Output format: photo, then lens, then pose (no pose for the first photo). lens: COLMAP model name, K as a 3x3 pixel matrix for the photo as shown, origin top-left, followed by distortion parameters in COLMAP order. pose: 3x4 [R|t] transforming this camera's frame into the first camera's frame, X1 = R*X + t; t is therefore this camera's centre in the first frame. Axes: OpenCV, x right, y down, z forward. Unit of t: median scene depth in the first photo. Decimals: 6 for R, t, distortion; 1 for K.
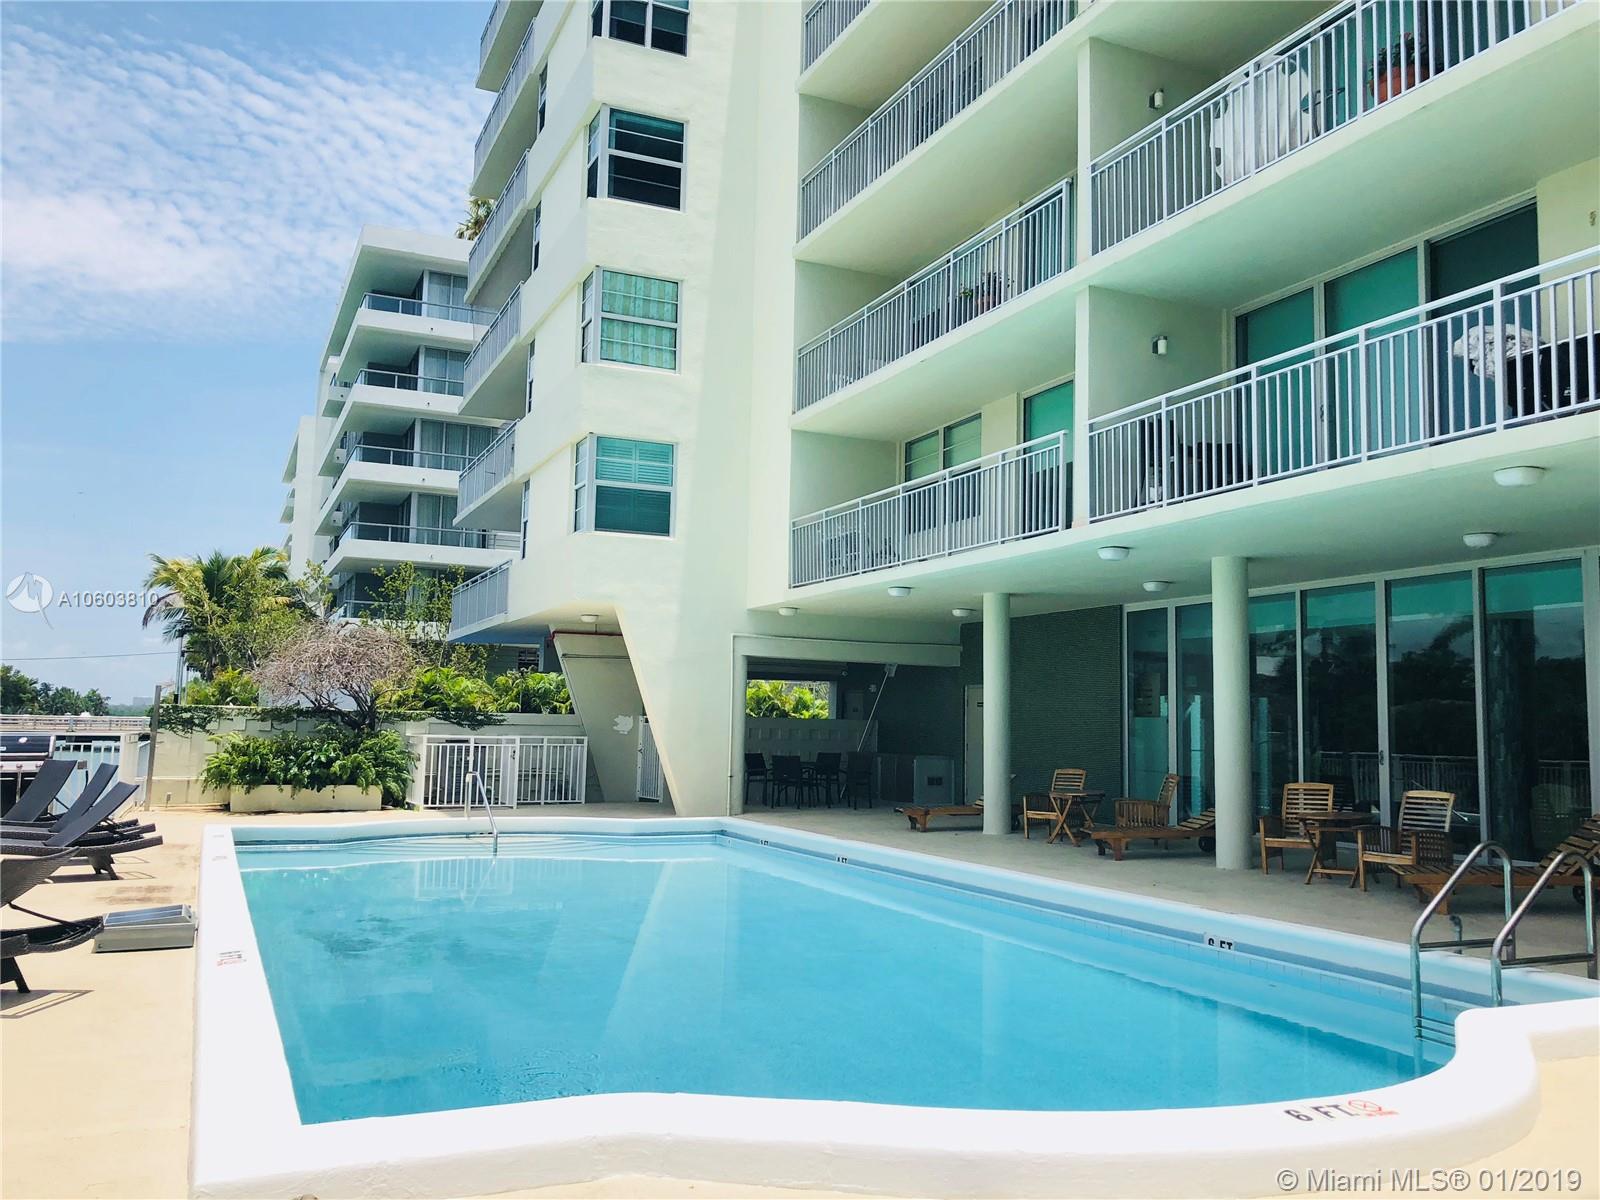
lens RADIAL K [[1315.2, 0, 820.3], [0, 1315.2, 585.9], [0, 0, 1]] dist [0.015612, 0.006449]
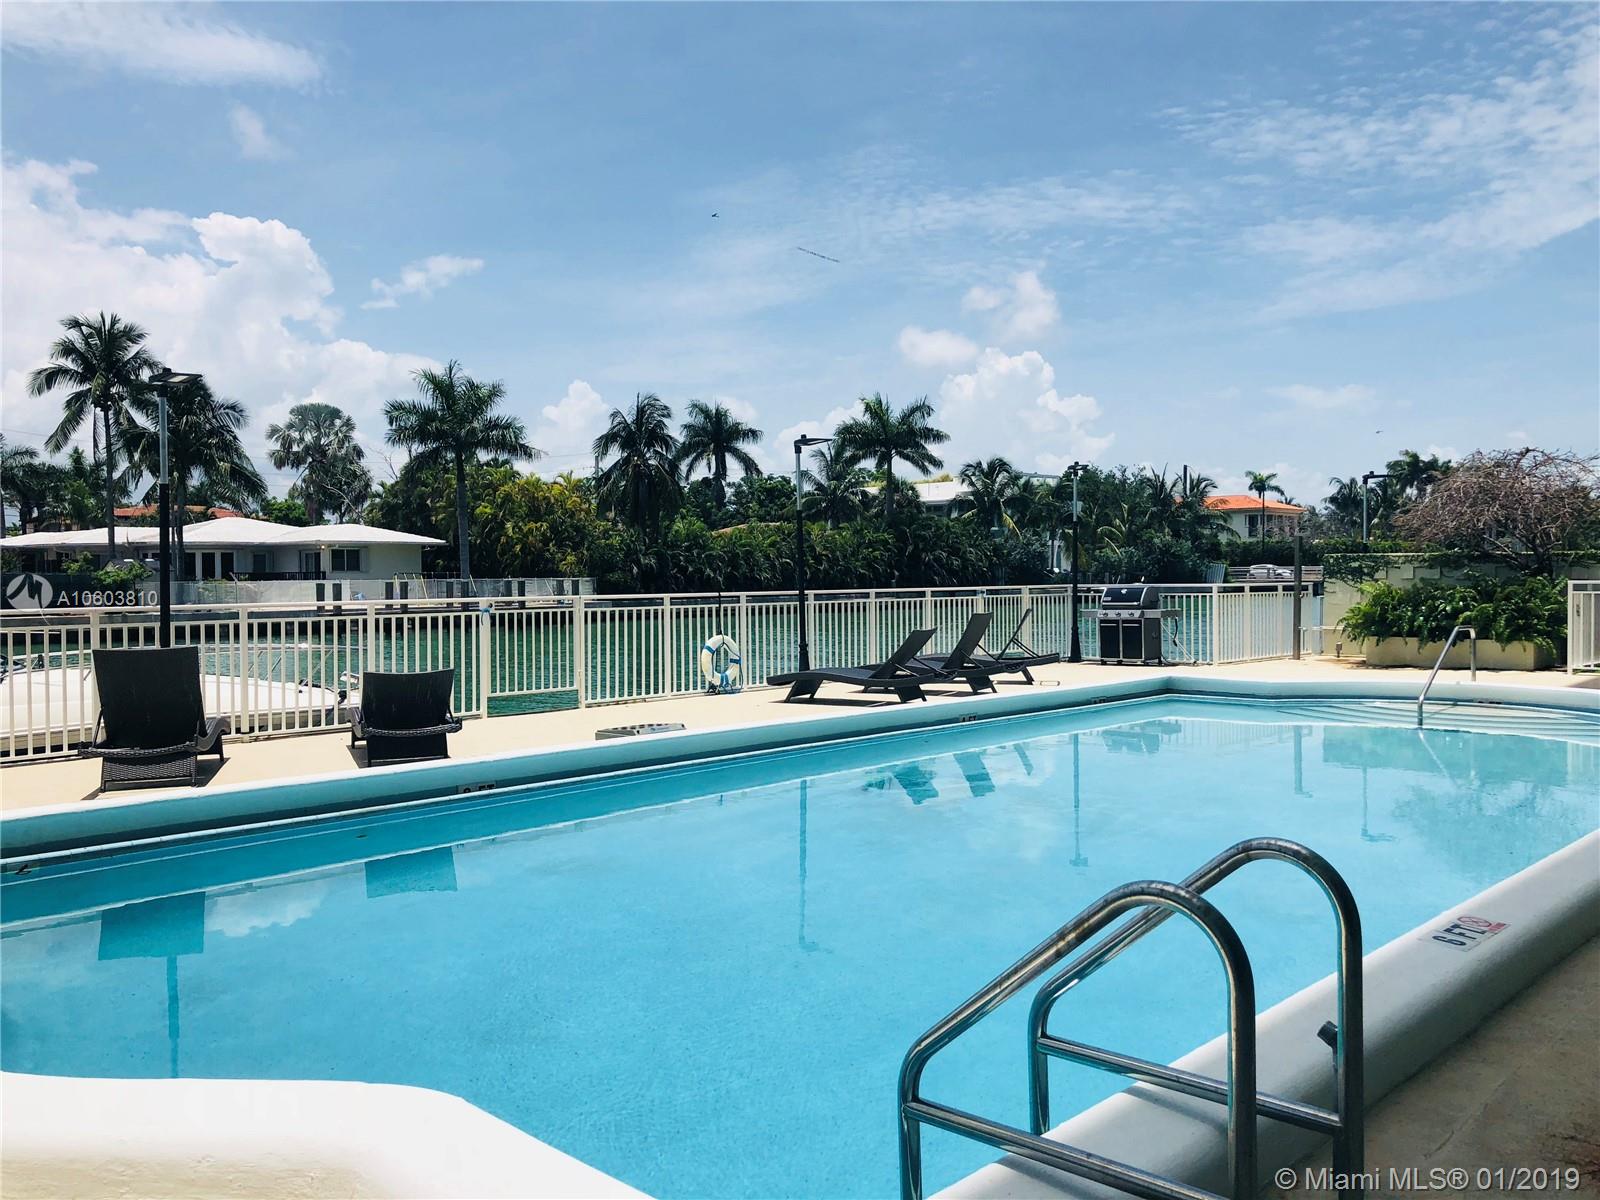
lens RADIAL K [[1316.3, 0, 805.6], [0, 1316.3, 667.8], [0, 0, 1]] dist [0.044685, -0.079331]
pose [[0.343296, 0.046243, -0.938088, 0.296710], [0.117348, 0.988849, 0.091690, 0.035933], [0.931868, -0.141559, 0.334041, 0.283238]]
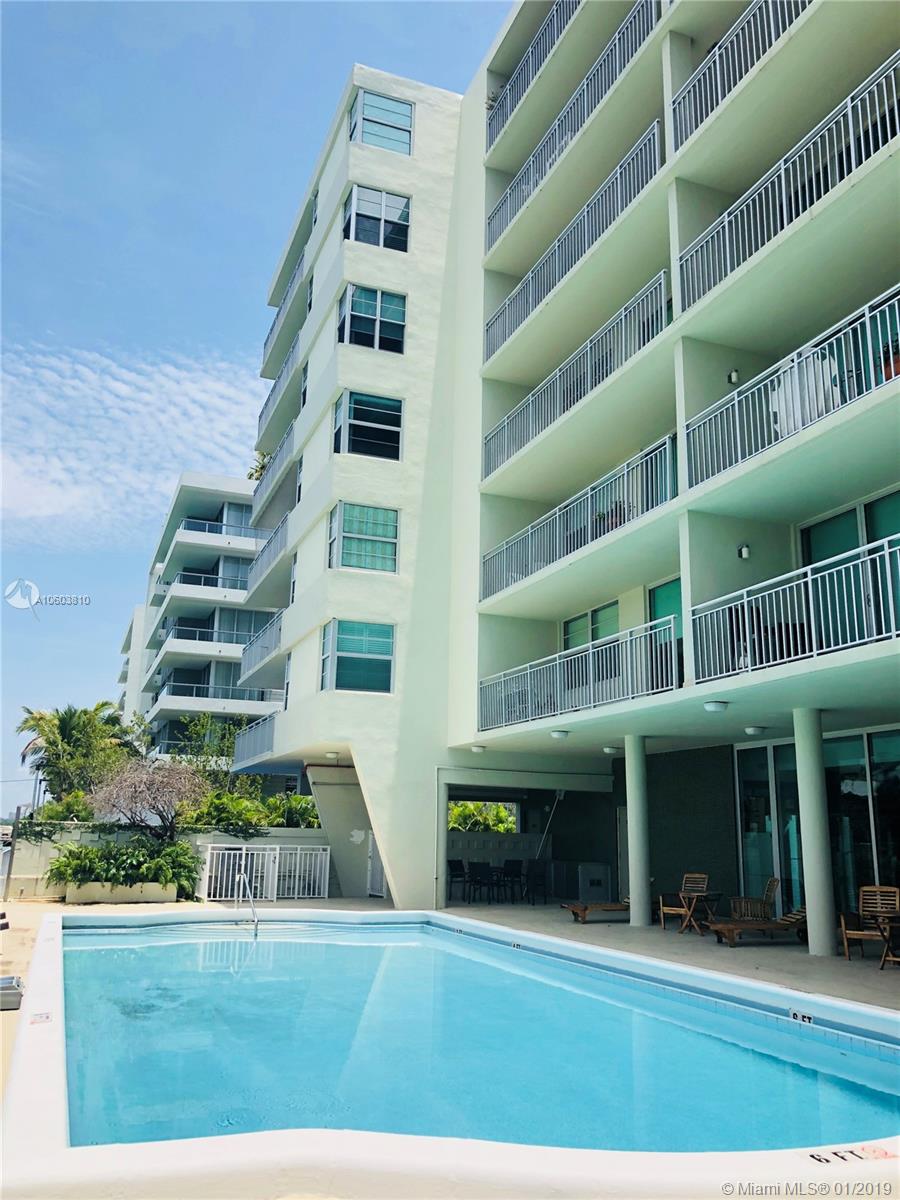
lens RADIAL K [[987.2, 0, 449.6], [0, 987.2, 587.4], [0, 0, 1]] dist [0.044685, -0.079331]
pose [[0.997464, -0.014767, -0.069626, 0.016462], [0.004959, 0.990282, -0.138986, -0.003810], [0.071001, 0.138289, 0.987844, -0.013033]]
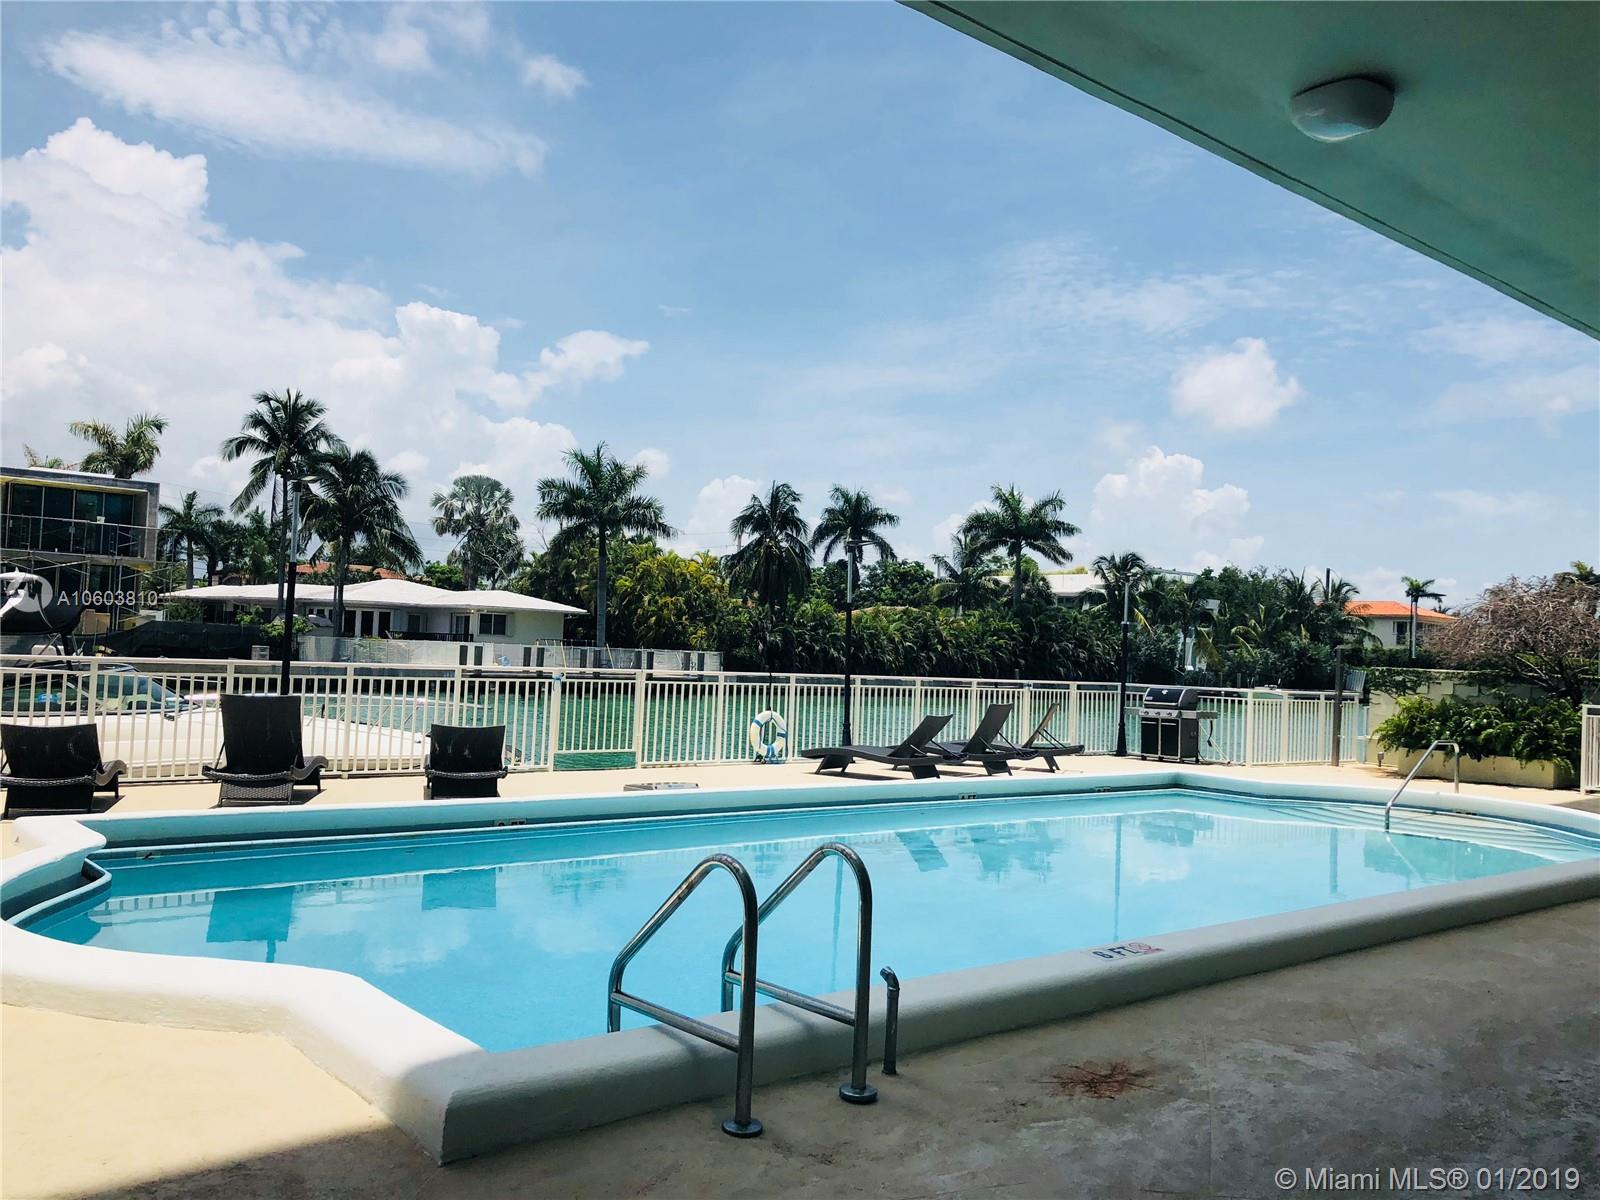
lens RADIAL K [[1316.3, 0, 805.6], [0, 1316.3, 667.8], [0, 0, 1]] dist [0.044685, -0.079331]
pose [[0.241461, 0.003714, -0.970403, 0.392122], [0.069011, 0.997395, 0.020989, 0.036914], [0.967954, -0.072036, 0.240576, 0.312325]]
